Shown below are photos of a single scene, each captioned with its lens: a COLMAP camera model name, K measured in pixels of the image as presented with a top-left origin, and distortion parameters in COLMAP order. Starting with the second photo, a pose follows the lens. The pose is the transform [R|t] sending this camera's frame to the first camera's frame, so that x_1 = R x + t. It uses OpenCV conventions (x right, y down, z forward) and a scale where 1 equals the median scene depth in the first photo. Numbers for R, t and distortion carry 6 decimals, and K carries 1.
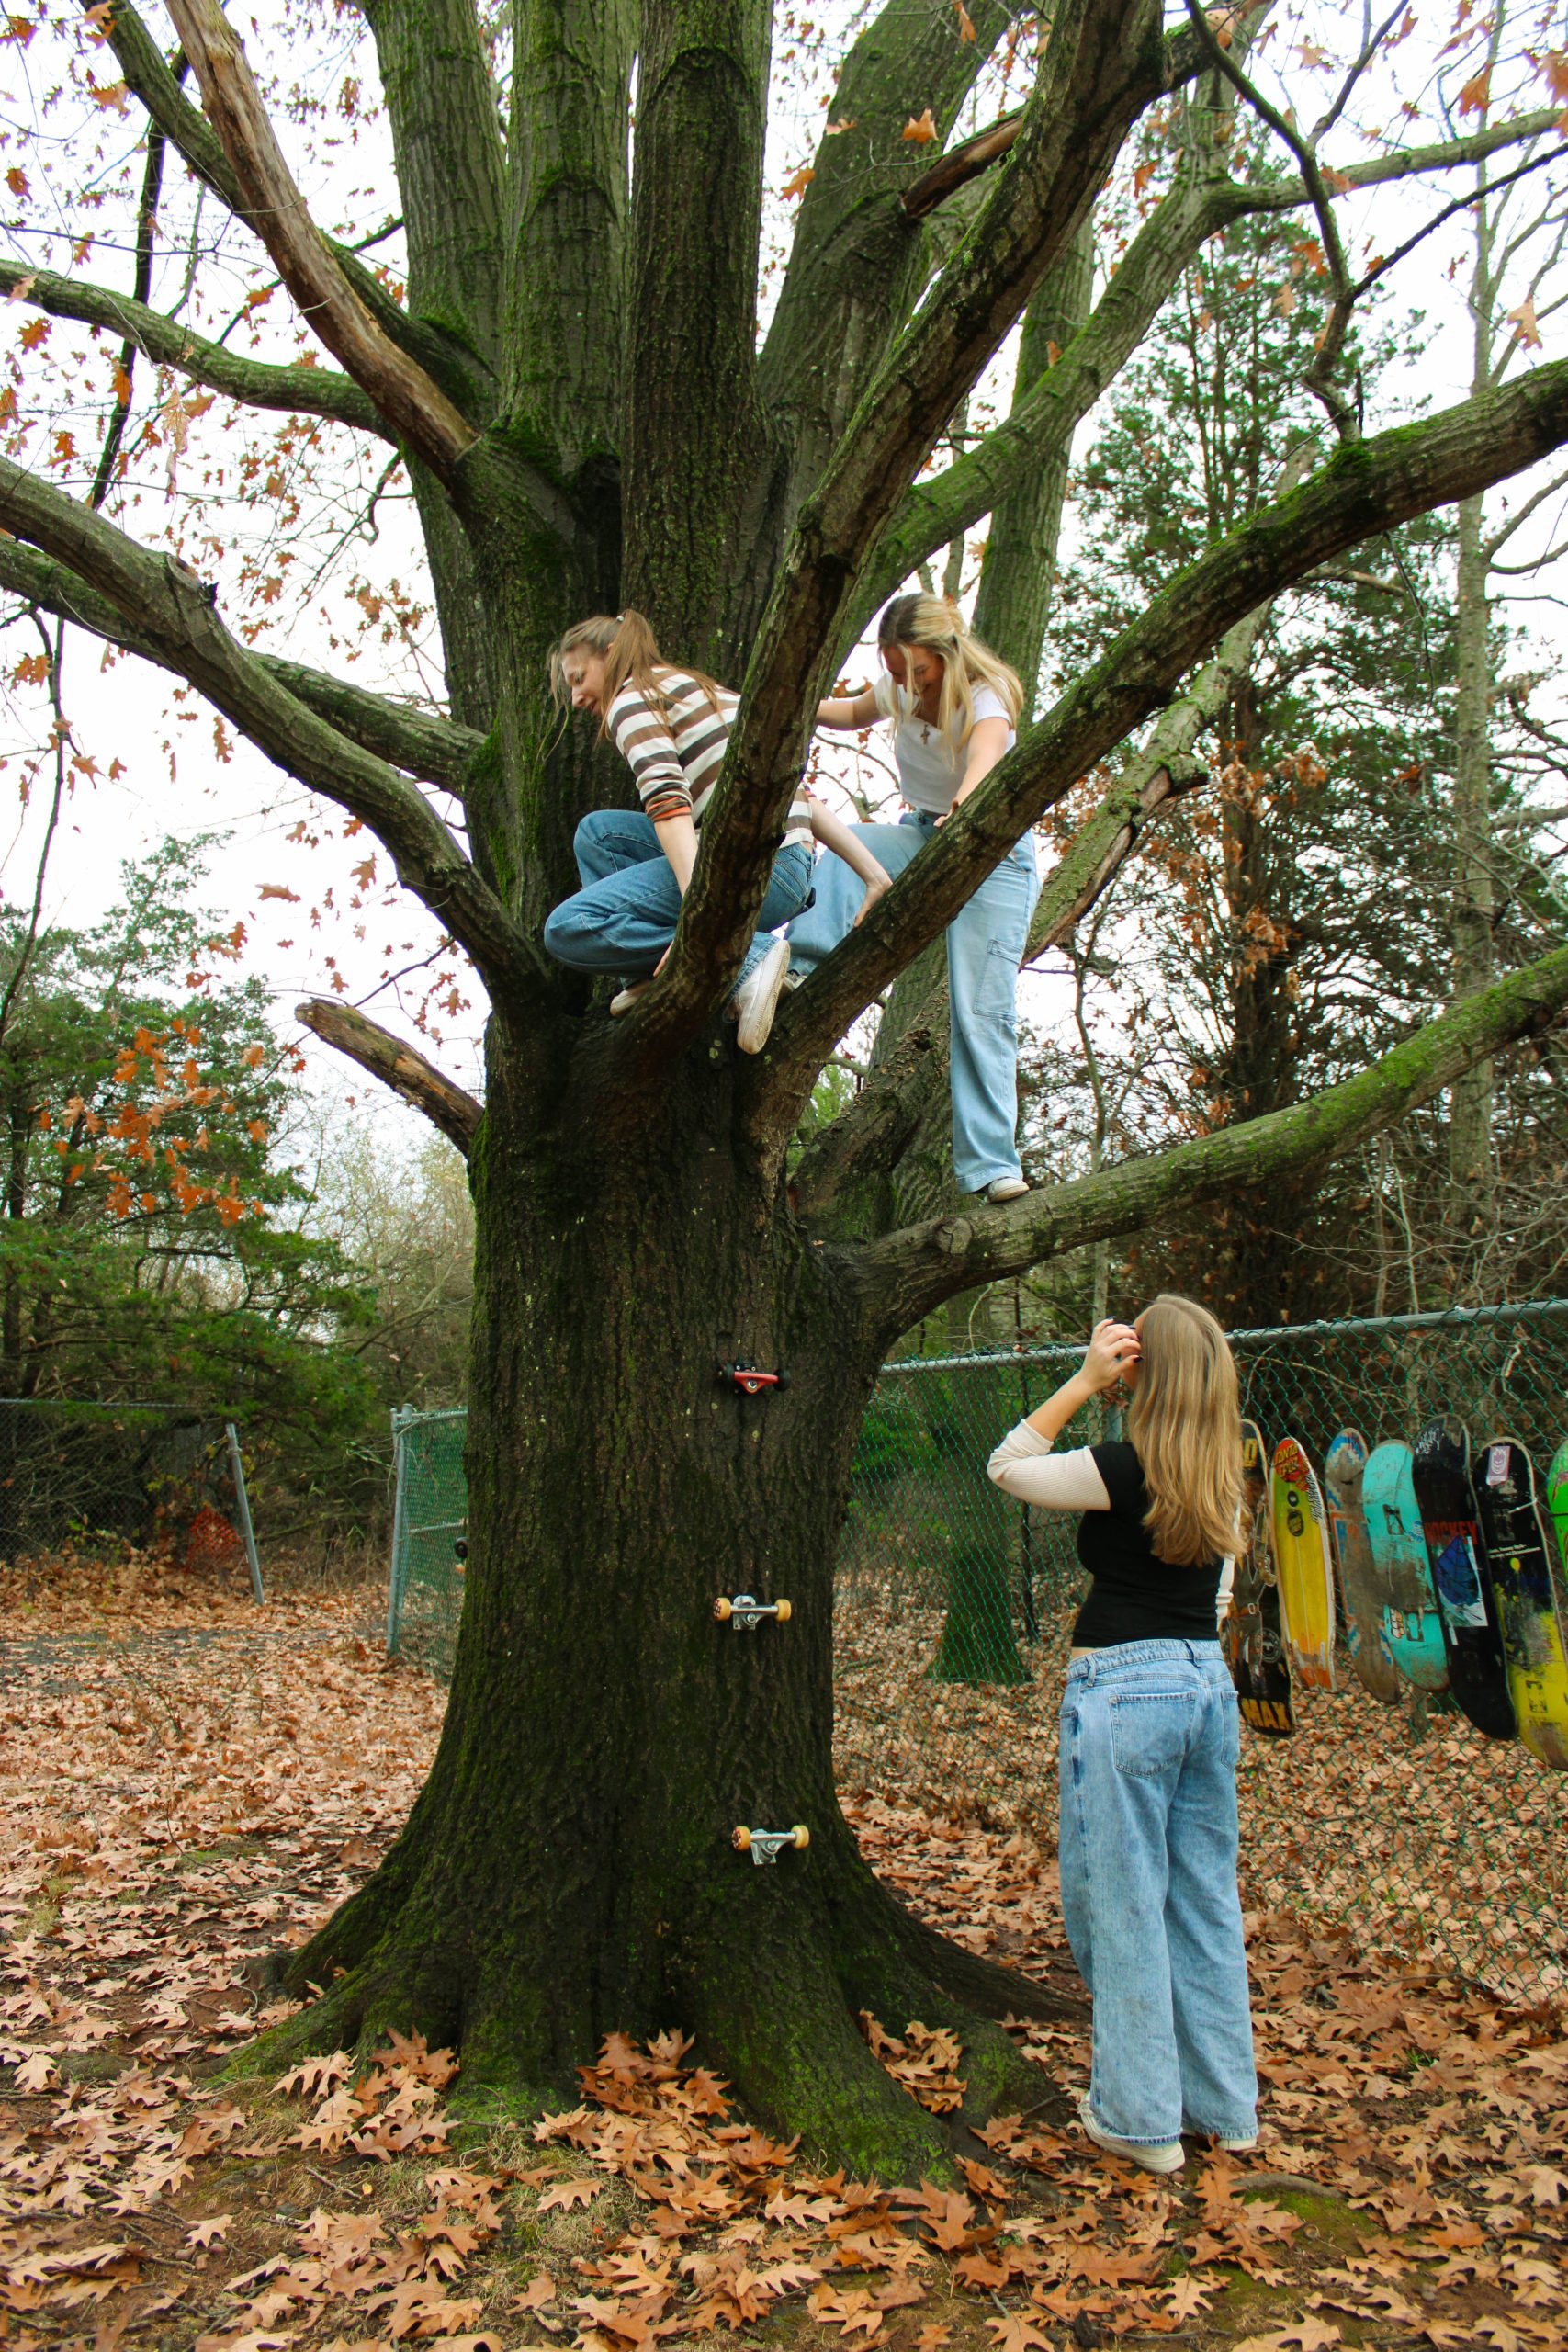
lens RADIAL K [[1986.6, 0, 800.0], [0, 1986.6, 1165.5], [0, 0, 1]] dist [-0.160994, 0.147526]
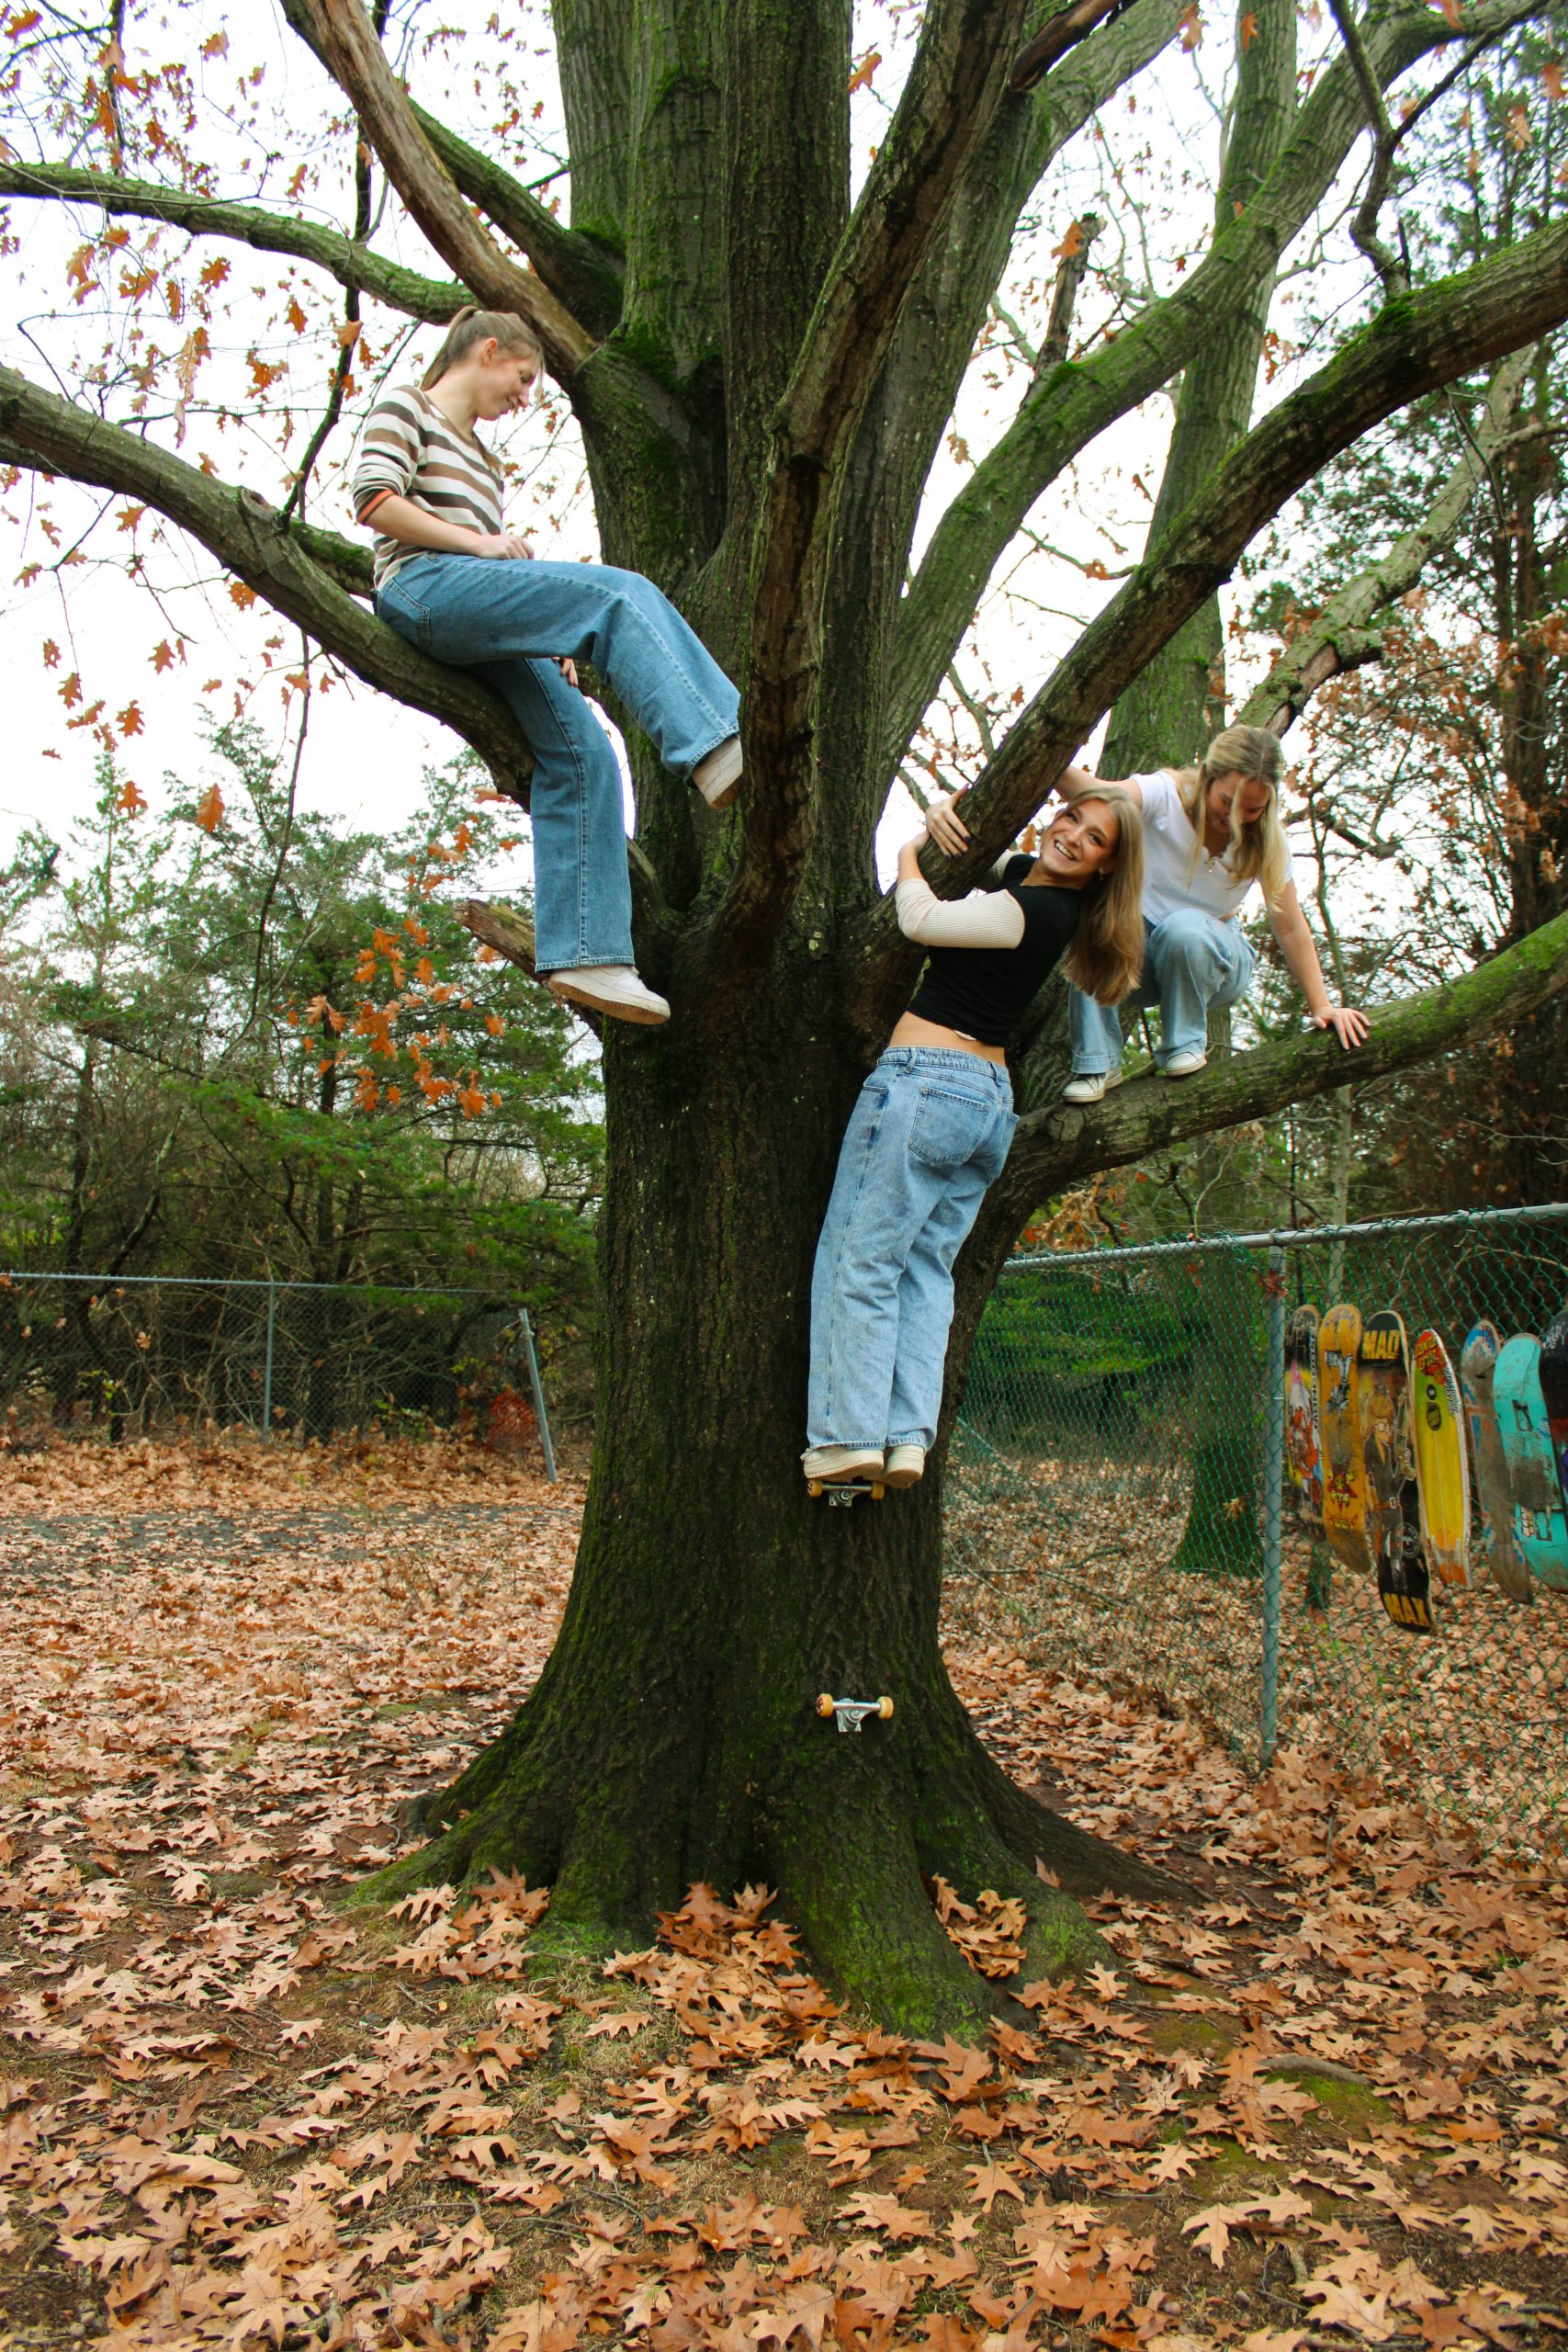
lens RADIAL K [[1986.6, 0, 784.8], [0, 1986.6, 1168.3], [0, 0, 1]] dist [-0.160994, 0.147526]
pose [[0.984137, 0.001275, -0.177404, 0.122179], [0.008761, 0.998405, 0.055776, 0.001164], [0.177192, -0.056446, 0.982556, -0.011473]]
